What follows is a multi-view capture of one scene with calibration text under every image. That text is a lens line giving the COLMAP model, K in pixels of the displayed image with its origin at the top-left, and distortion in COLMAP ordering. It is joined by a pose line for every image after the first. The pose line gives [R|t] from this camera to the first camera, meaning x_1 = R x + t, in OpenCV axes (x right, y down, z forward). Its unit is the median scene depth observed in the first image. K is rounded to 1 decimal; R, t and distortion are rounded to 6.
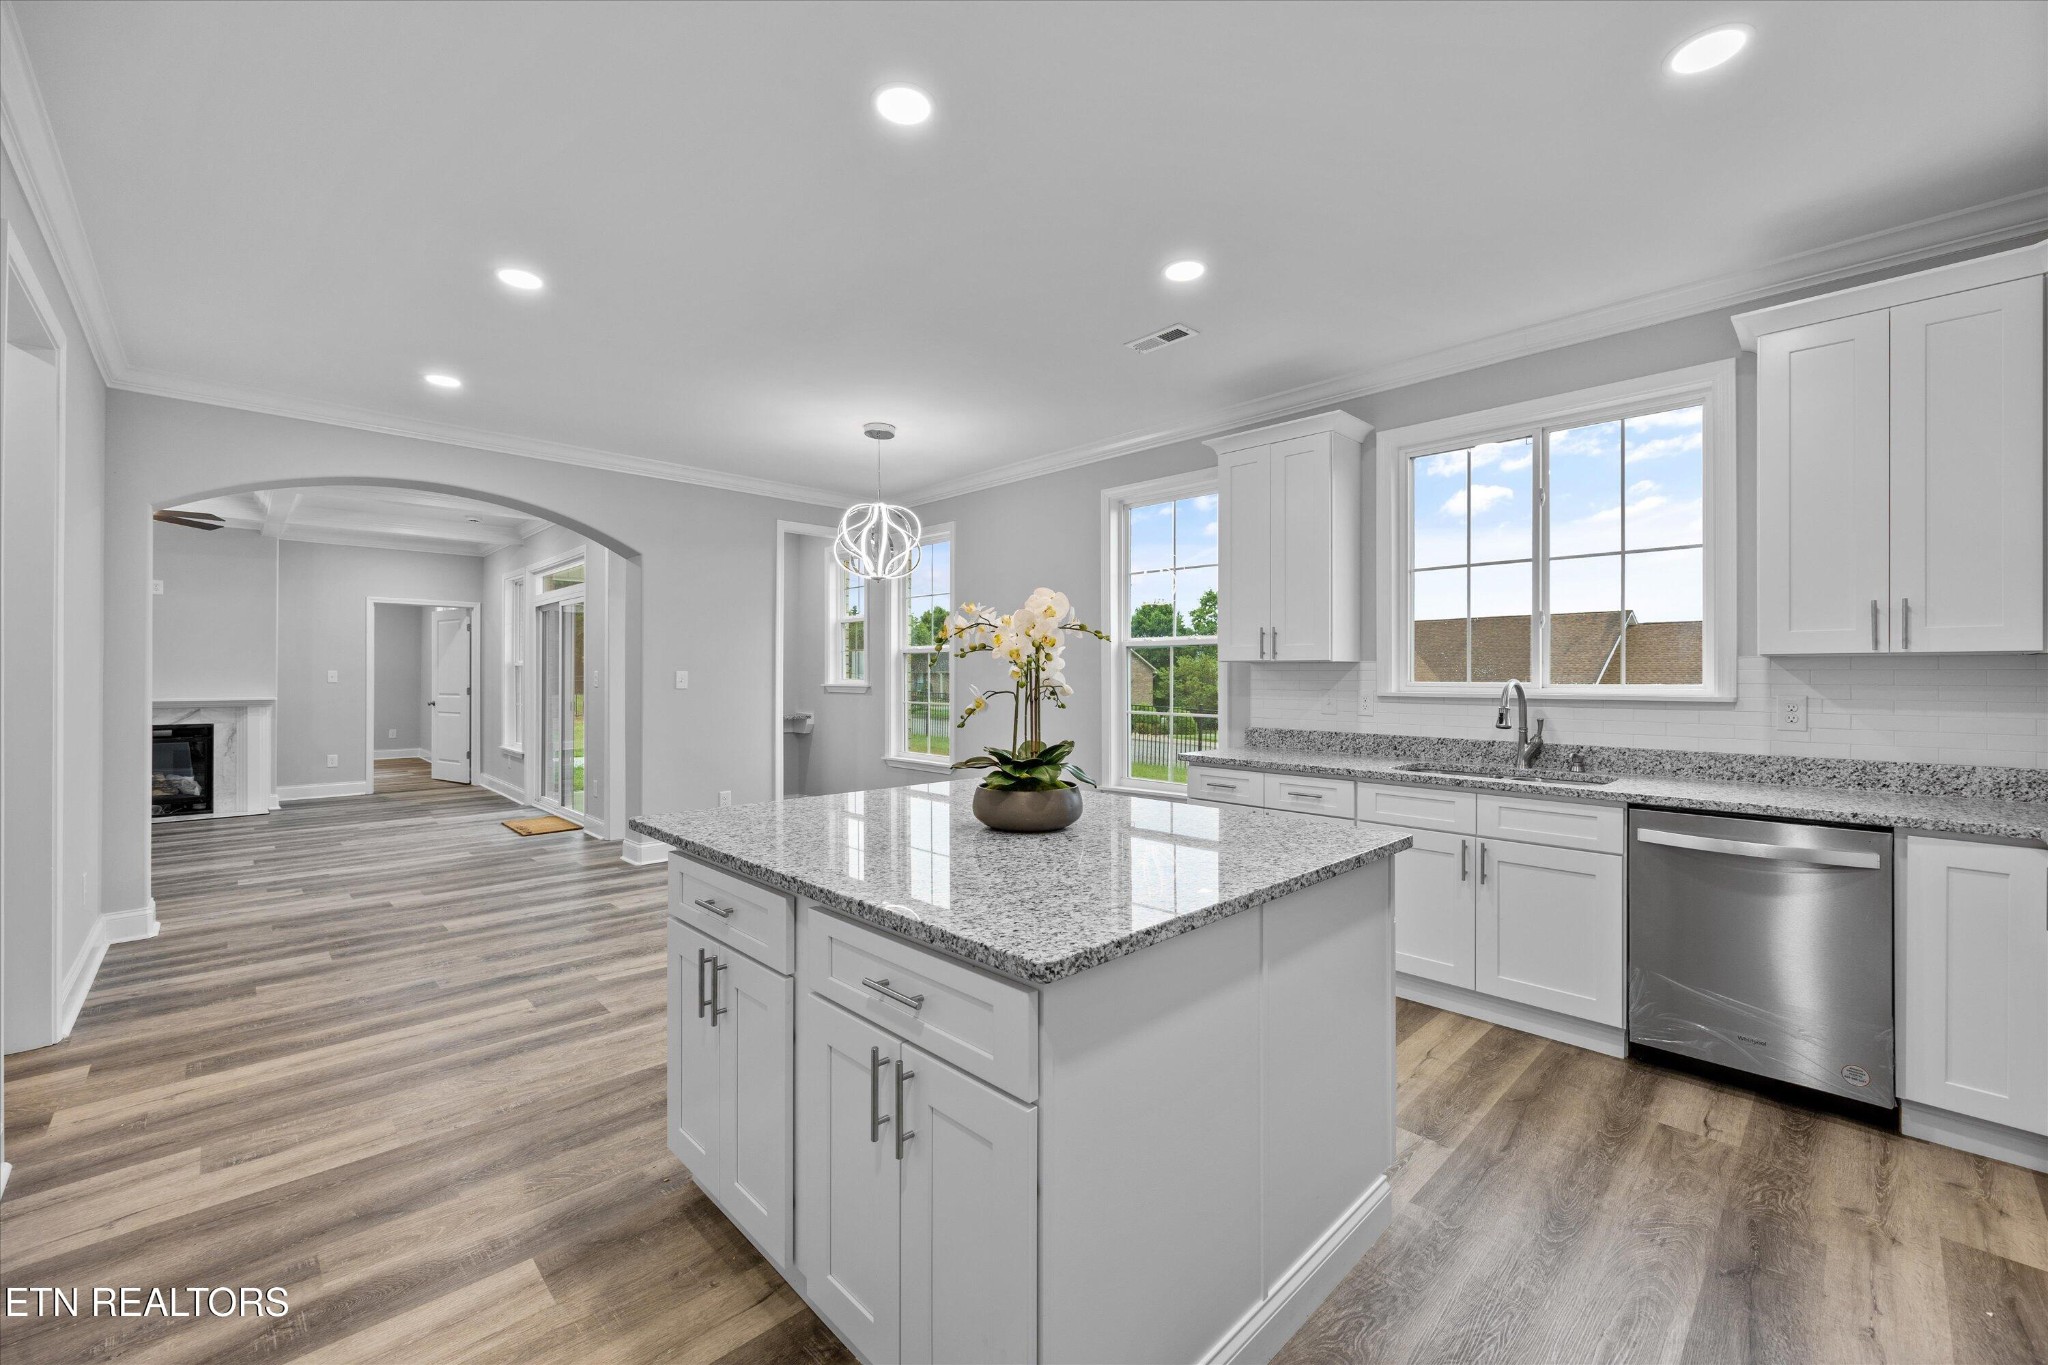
lens RADIAL K [[828.0, 0, 1026.1], [0, 828.0, 672.6], [0, 0, 1]] dist [-0.001727, -0.000105]
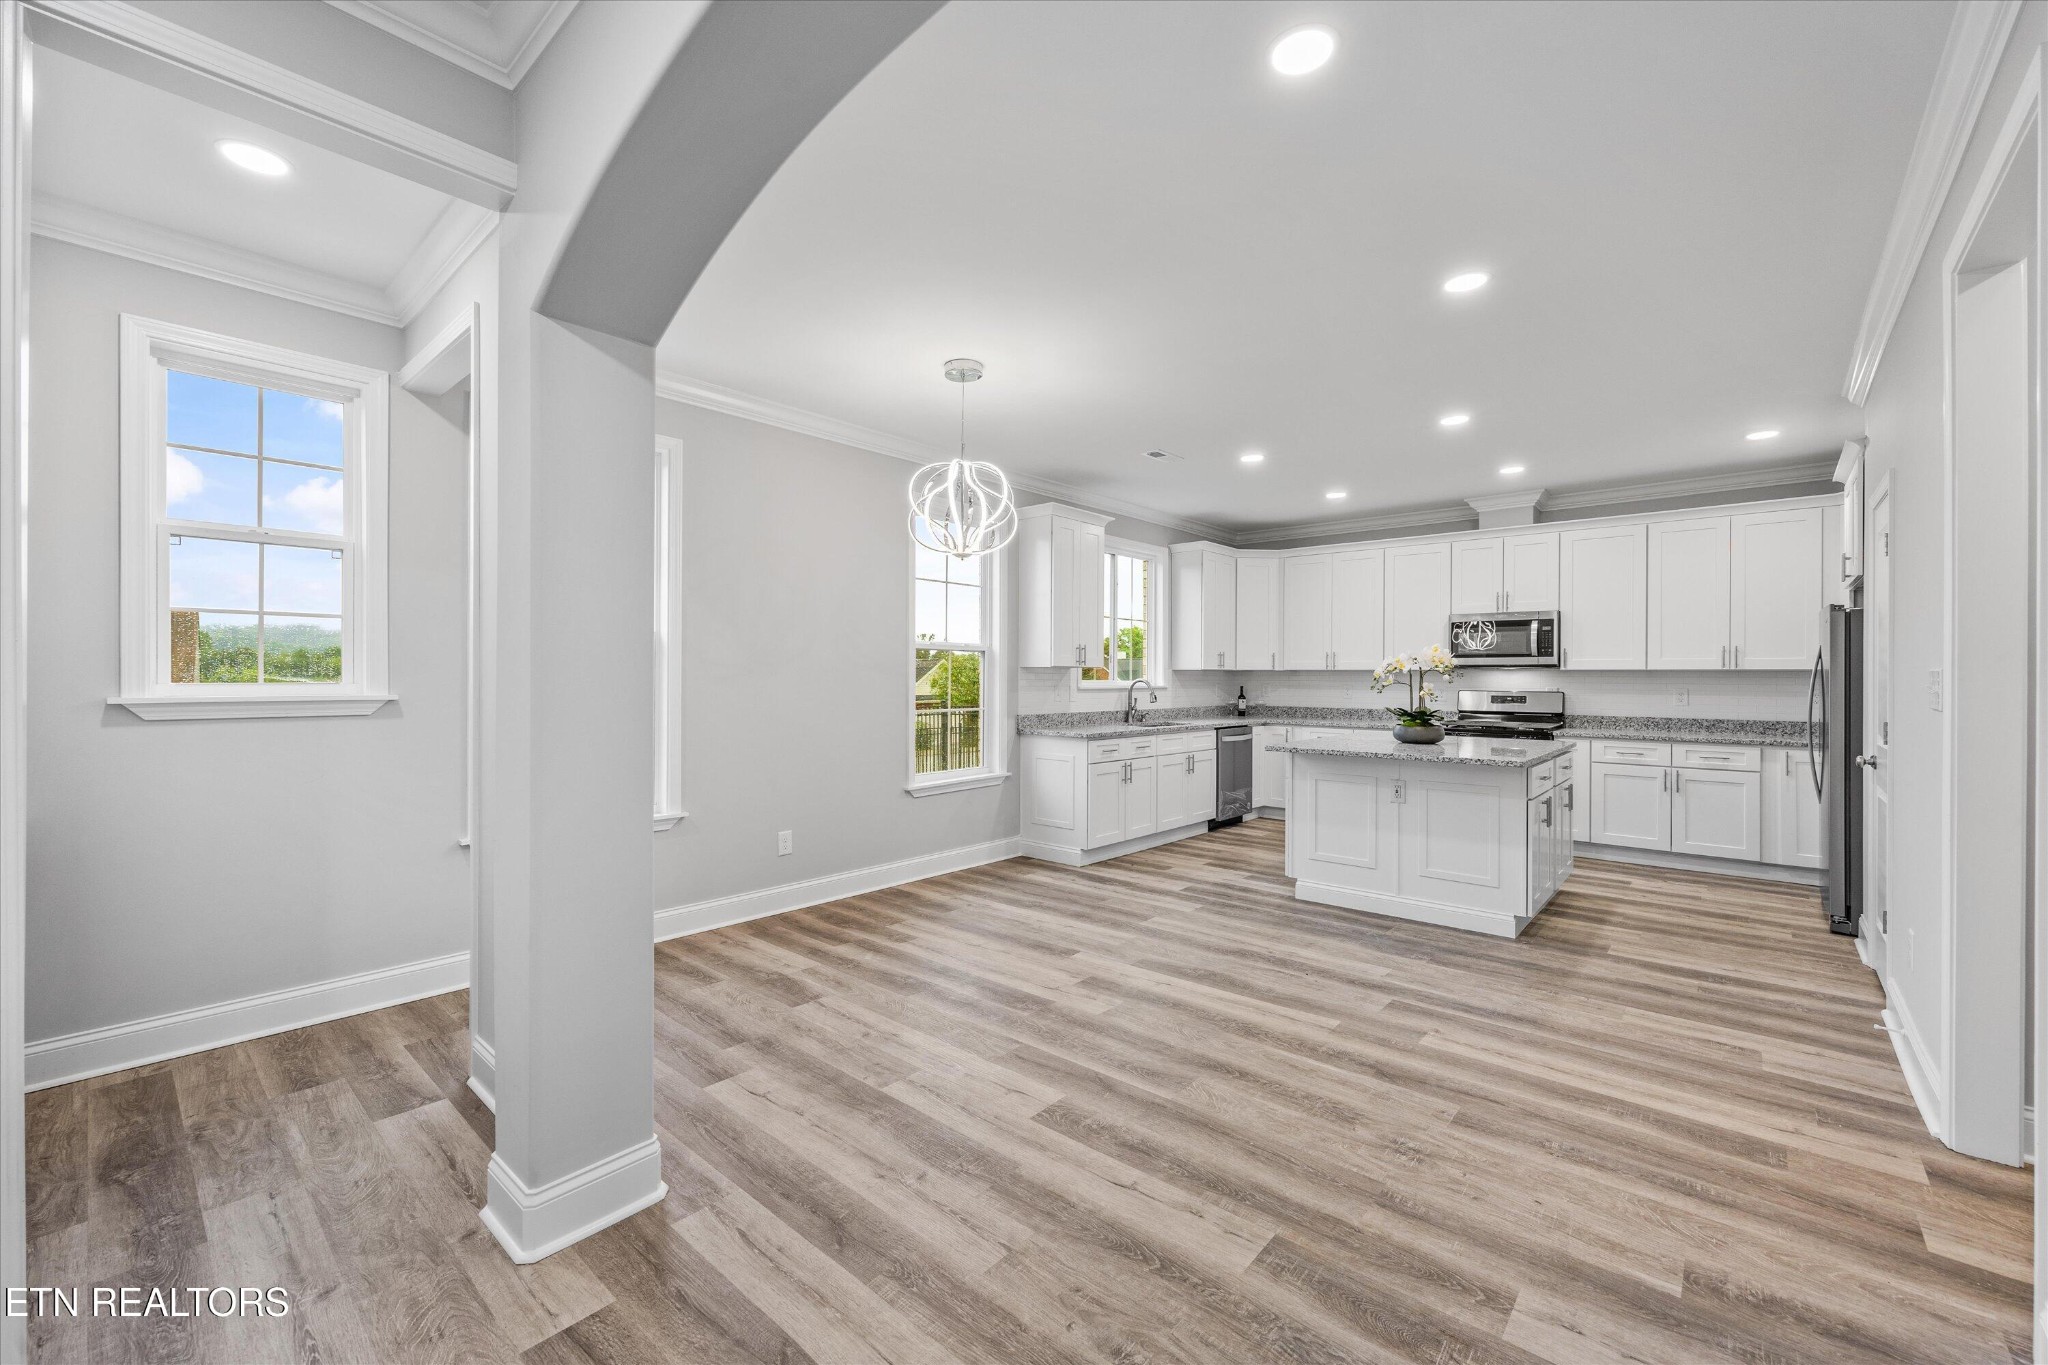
lens RADIAL K [[824.2, 0, 1024.0], [0, 824.2, 682.5], [0, 0, 1]] dist [-0.000246, -0.000304]
pose [[-0.078413, -0.009058, 0.996880, -1.505706], [-0.006596, 0.999942, 0.008567, 0.001911], [-0.996899, -0.005904, -0.078468, 1.551959]]
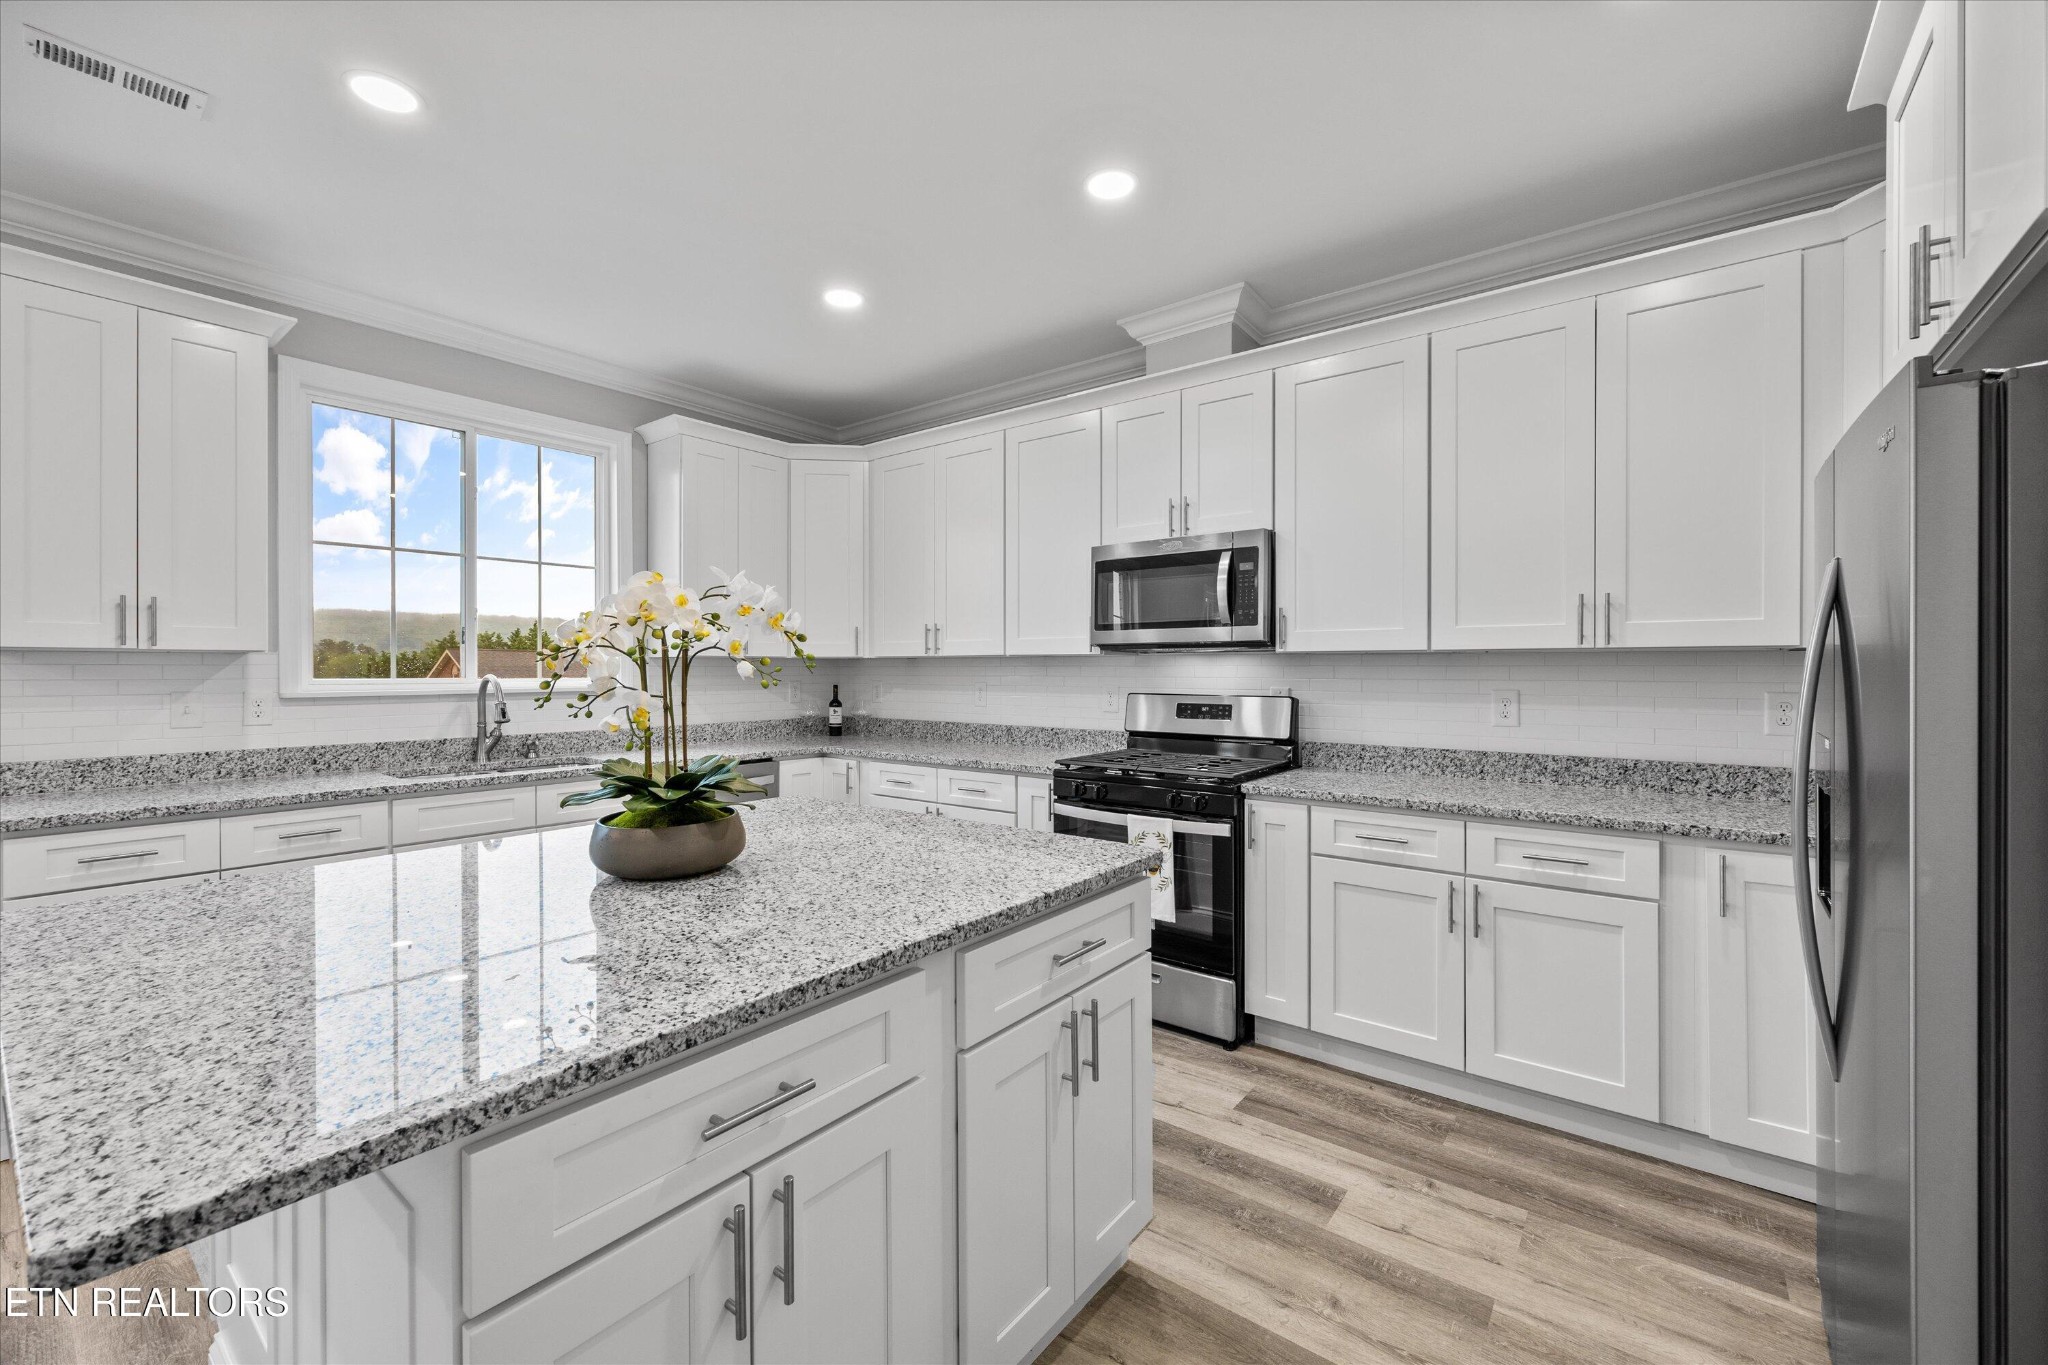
lens RADIAL K [[828.0, 0, 1026.1], [0, 828.0, 672.6], [0, 0, 1]] dist [-0.001727, -0.000105]
pose [[-0.137912, -0.006086, 0.990426, -0.544617], [-0.001514, 0.999981, 0.005934, -0.001669], [-0.990443, -0.000681, -0.137918, 0.525446]]
